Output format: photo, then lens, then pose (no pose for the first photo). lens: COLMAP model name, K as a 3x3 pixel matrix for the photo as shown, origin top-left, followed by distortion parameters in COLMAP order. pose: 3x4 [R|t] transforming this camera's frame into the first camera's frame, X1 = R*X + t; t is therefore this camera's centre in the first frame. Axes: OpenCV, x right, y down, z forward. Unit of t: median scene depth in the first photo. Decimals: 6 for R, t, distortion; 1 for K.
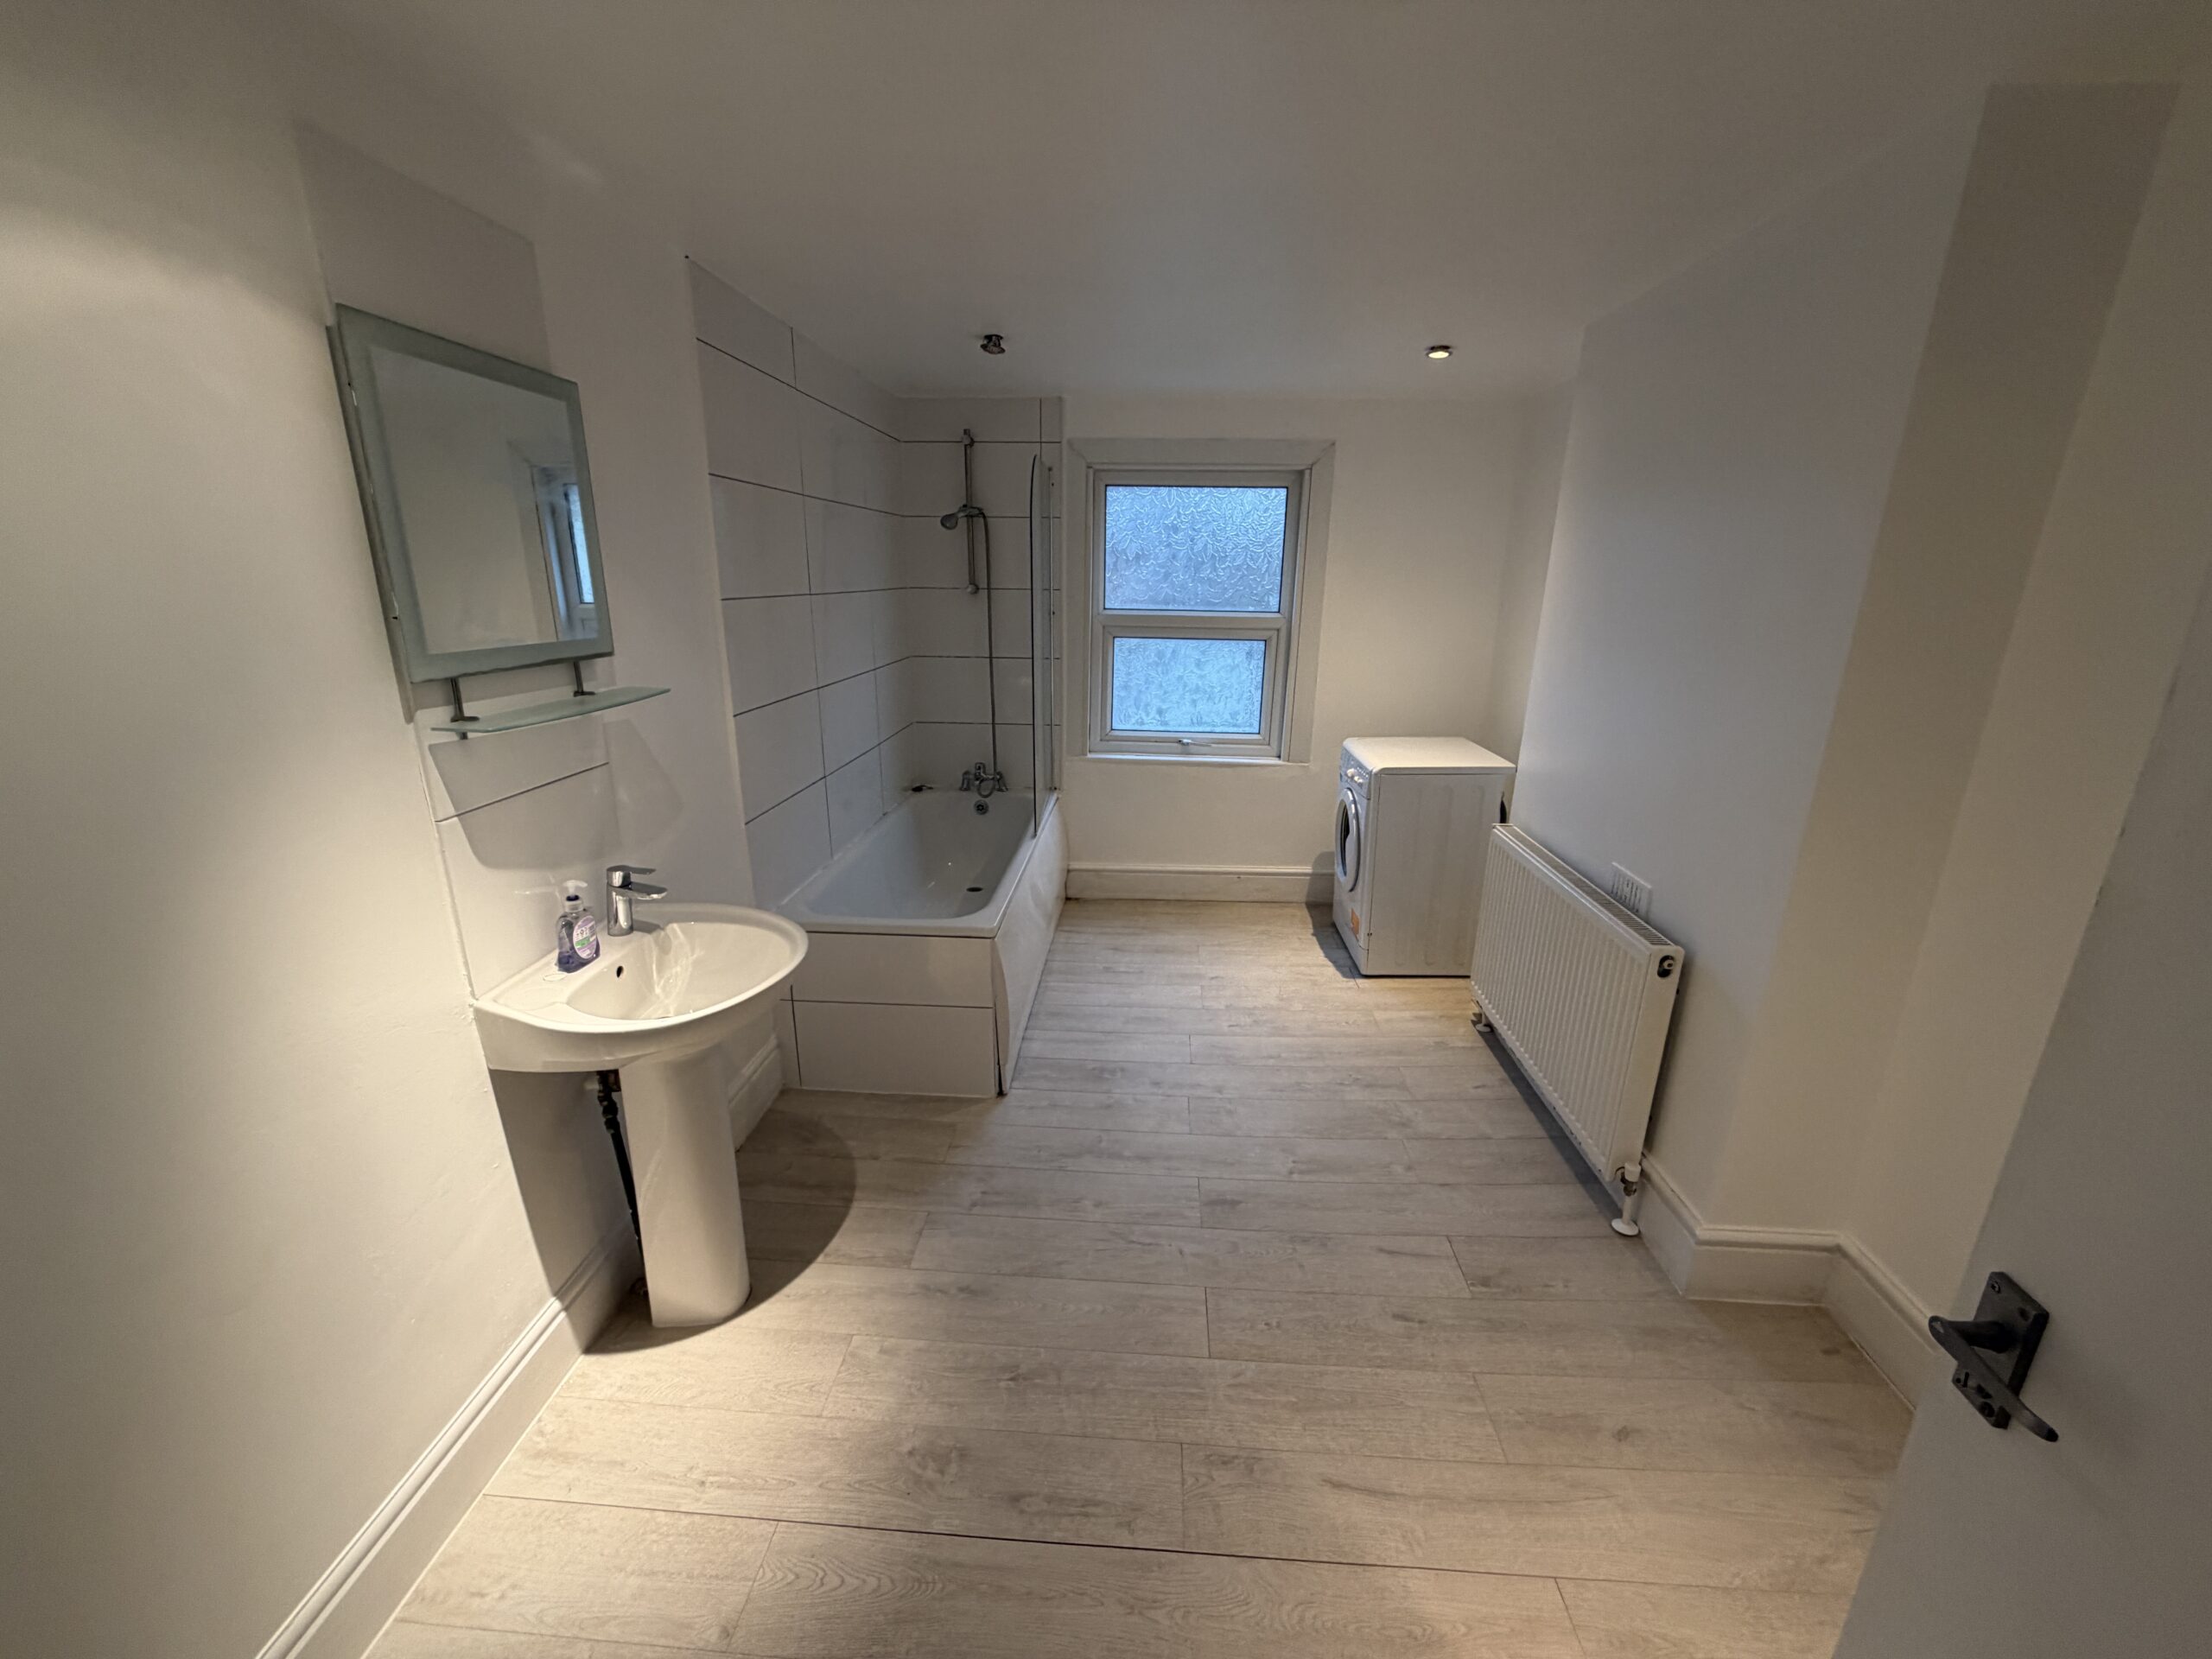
lens RADIAL K [[880.8, 0, 1109.2], [0, 880.8, 828.0], [0, 0, 1]] dist [-0.006263, 0.000877]
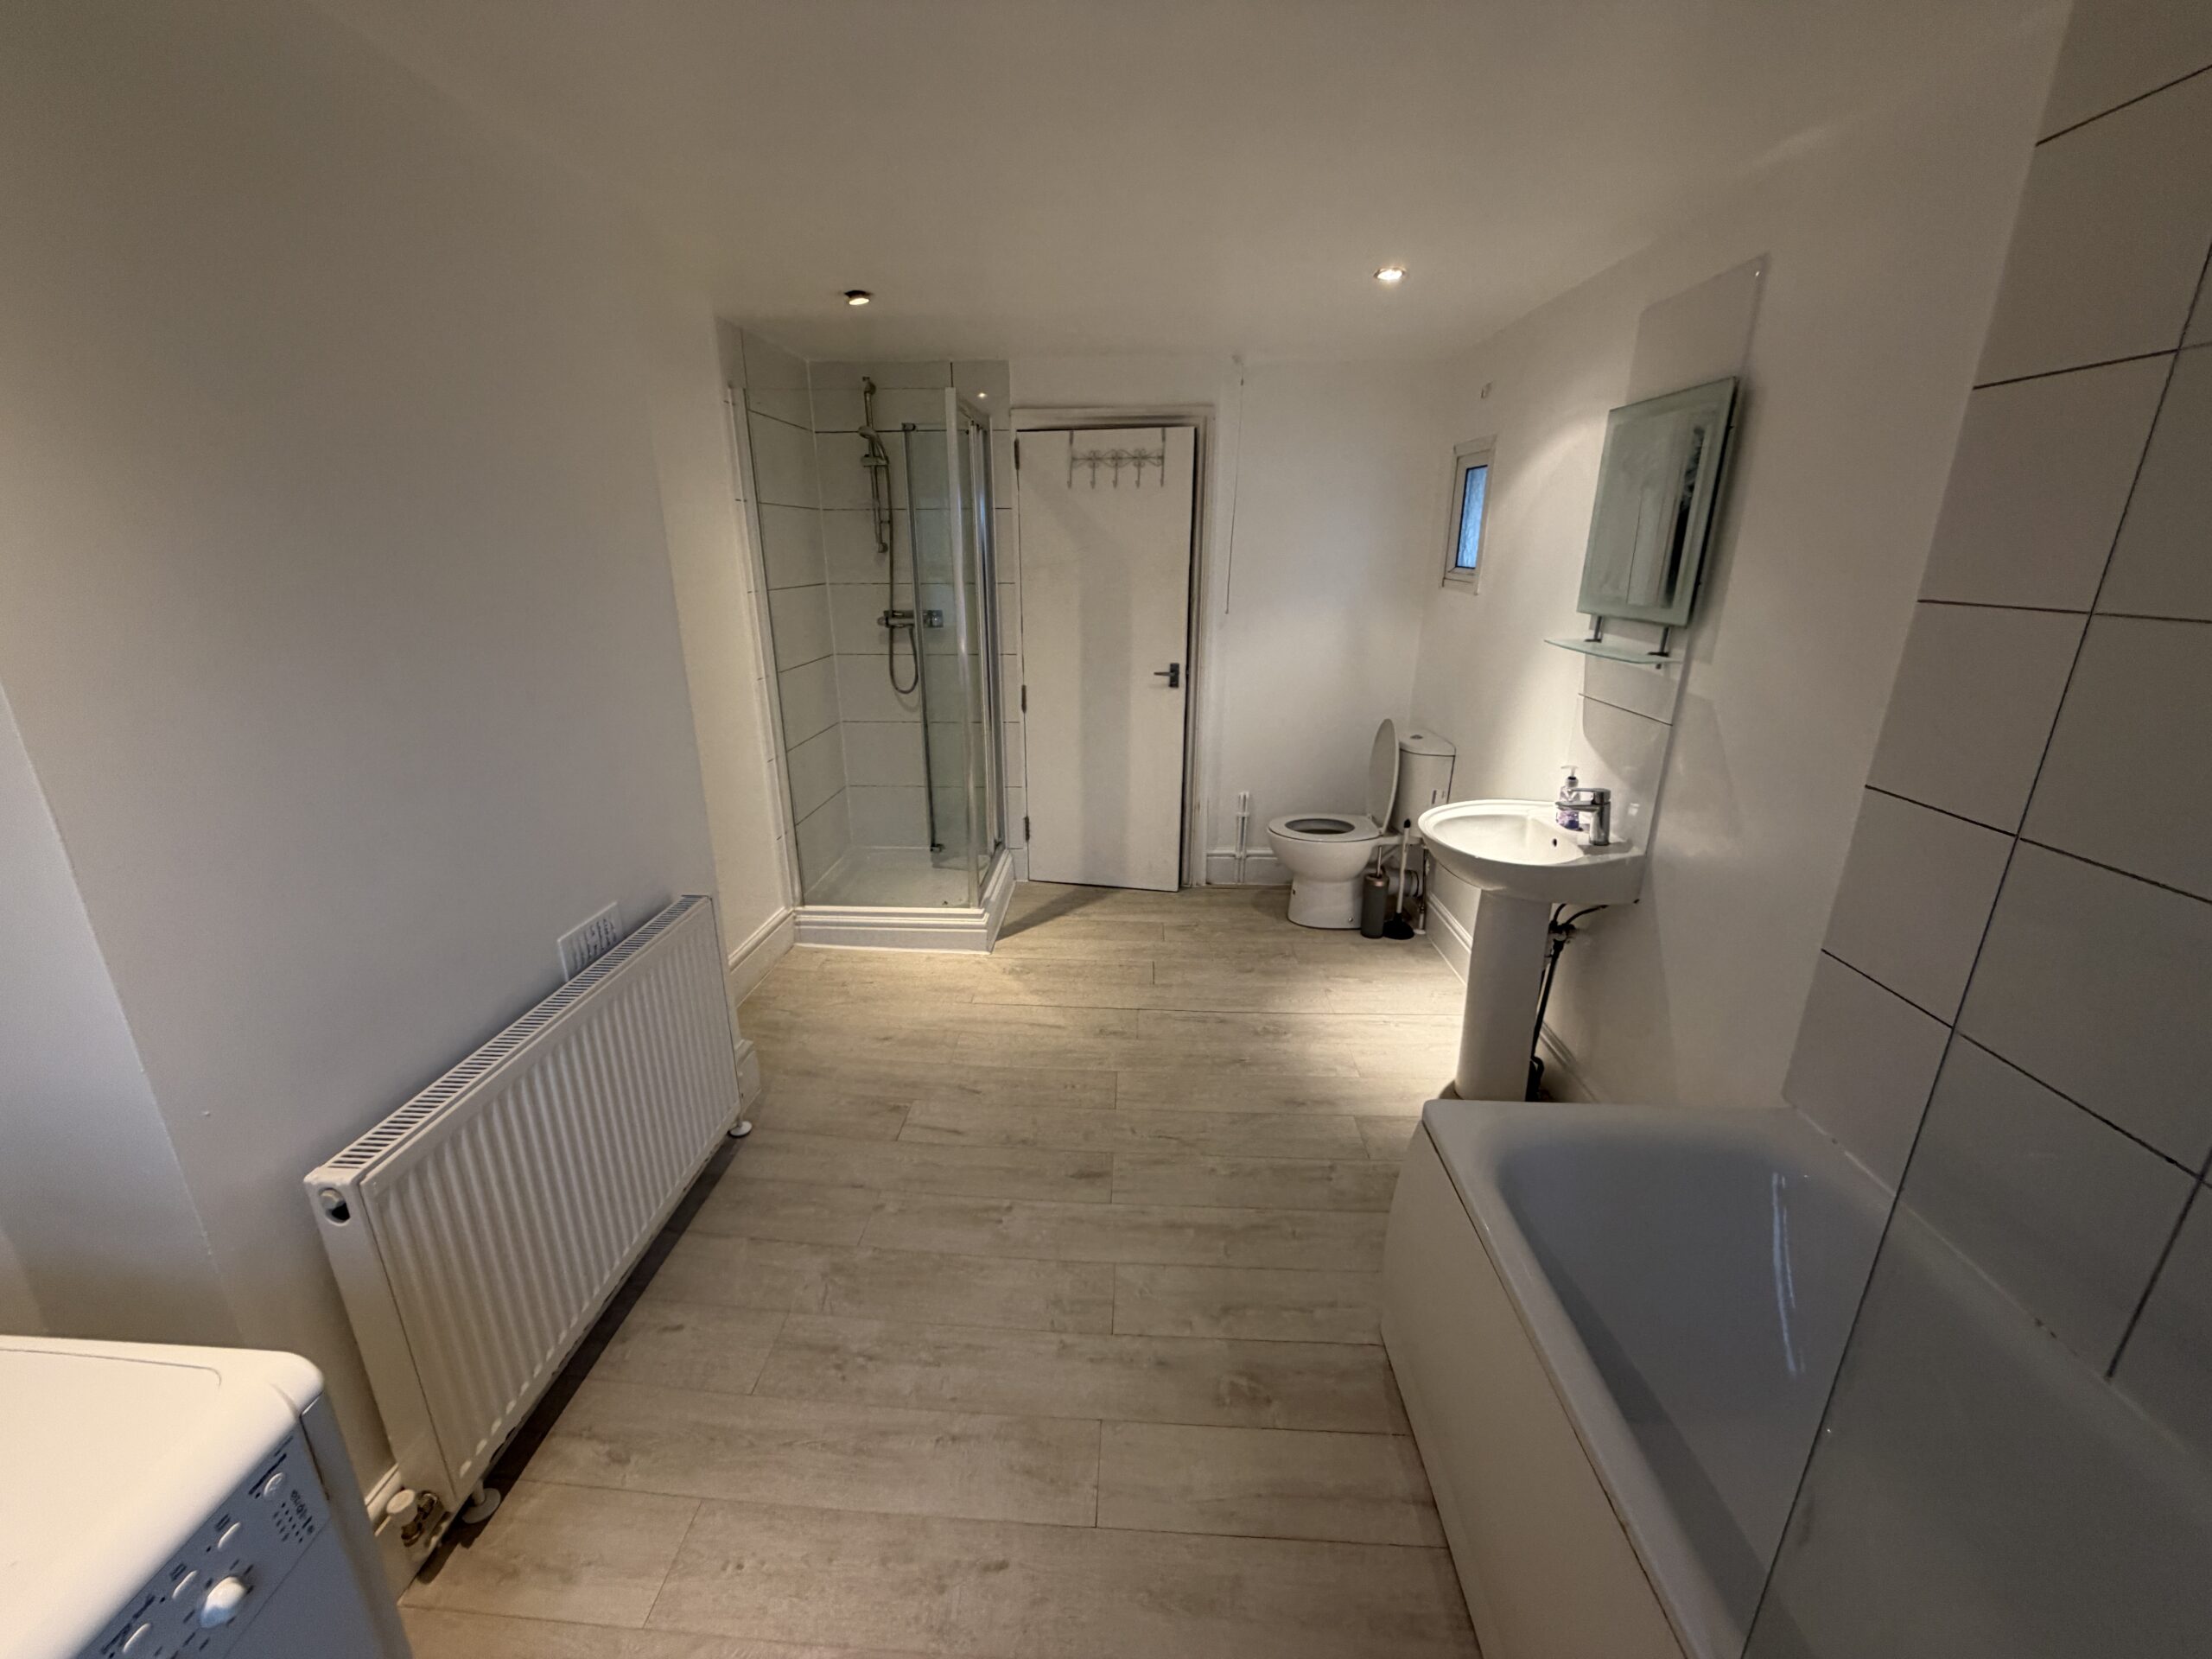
lens RADIAL K [[880.8, 0, 1103.3], [0, 880.8, 825.1], [0, 0, 1]] dist [-0.006263, 0.000877]
pose [[-0.999875, -0.002796, -0.015535, 0.130161], [-0.011009, 0.828820, 0.559407, -0.473608], [0.011312, 0.559508, -0.828748, 1.608685]]
